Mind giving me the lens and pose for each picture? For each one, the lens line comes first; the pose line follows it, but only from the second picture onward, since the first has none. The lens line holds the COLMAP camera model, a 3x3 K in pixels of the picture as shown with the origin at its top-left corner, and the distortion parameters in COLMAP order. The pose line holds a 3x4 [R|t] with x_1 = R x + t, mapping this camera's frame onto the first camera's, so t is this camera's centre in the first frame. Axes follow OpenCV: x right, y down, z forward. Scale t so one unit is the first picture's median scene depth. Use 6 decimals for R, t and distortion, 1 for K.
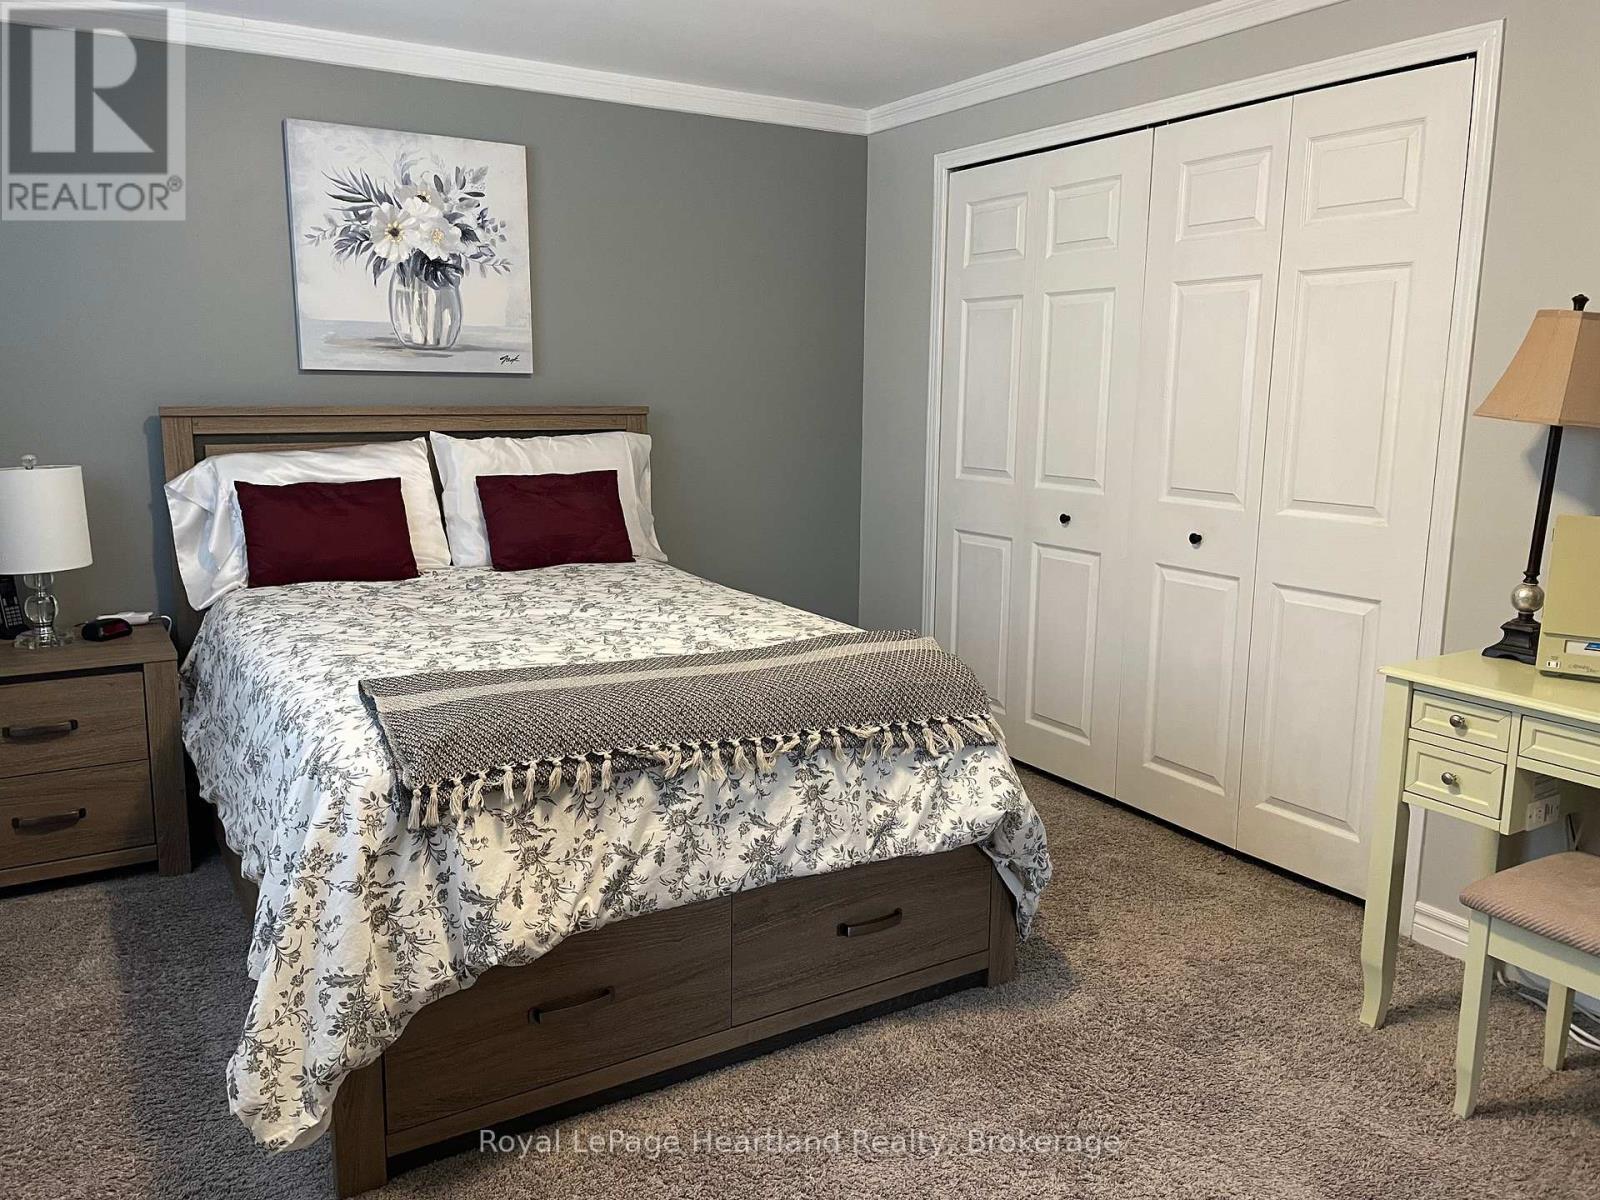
lens RADIAL K [[1206.7, 0, 795.7], [0, 1206.7, 587.8], [0, 0, 1]] dist [0.100139, -0.140153]
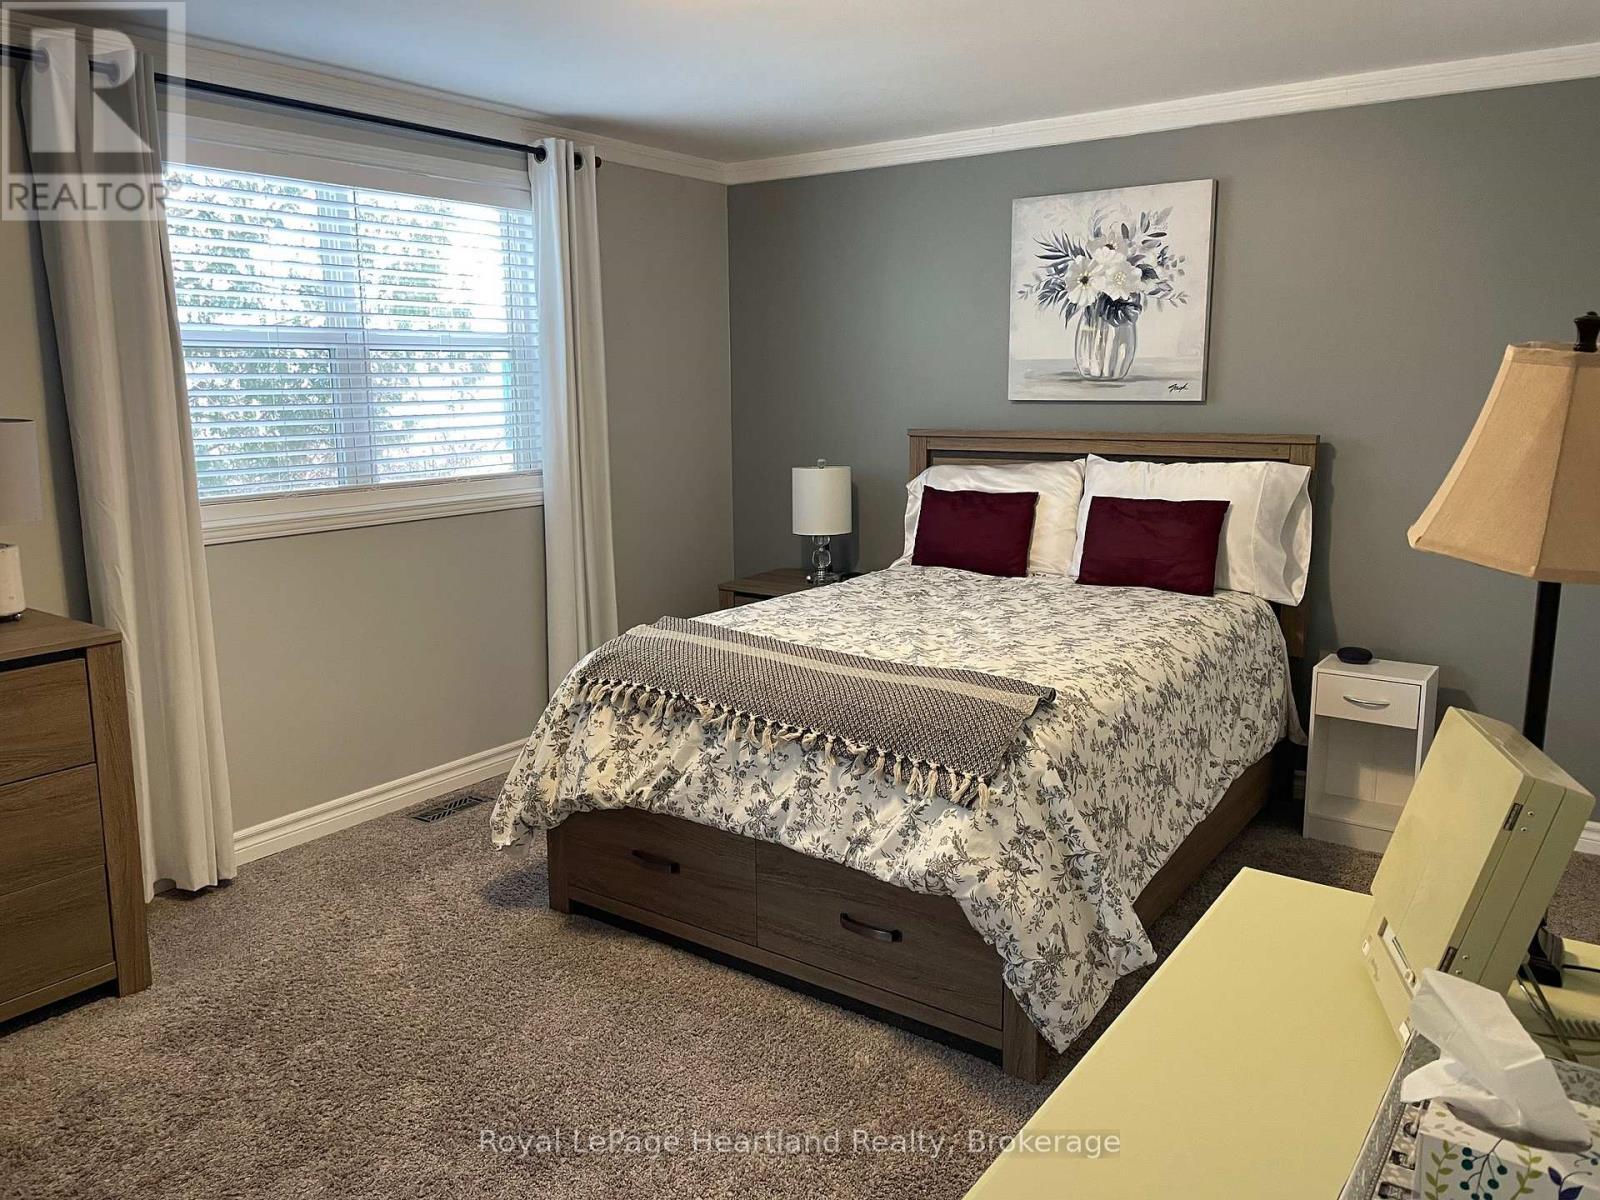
lens RADIAL K [[1206.7, 0, 795.7], [0, 1206.7, 587.8], [0, 0, 1]] dist [0.100139, -0.140153]
pose [[0.387569, 0.150345, -0.909498, 0.669130], [-0.145408, 0.984230, 0.100735, -0.083942], [0.910300, 0.093207, 0.403319, 0.325601]]
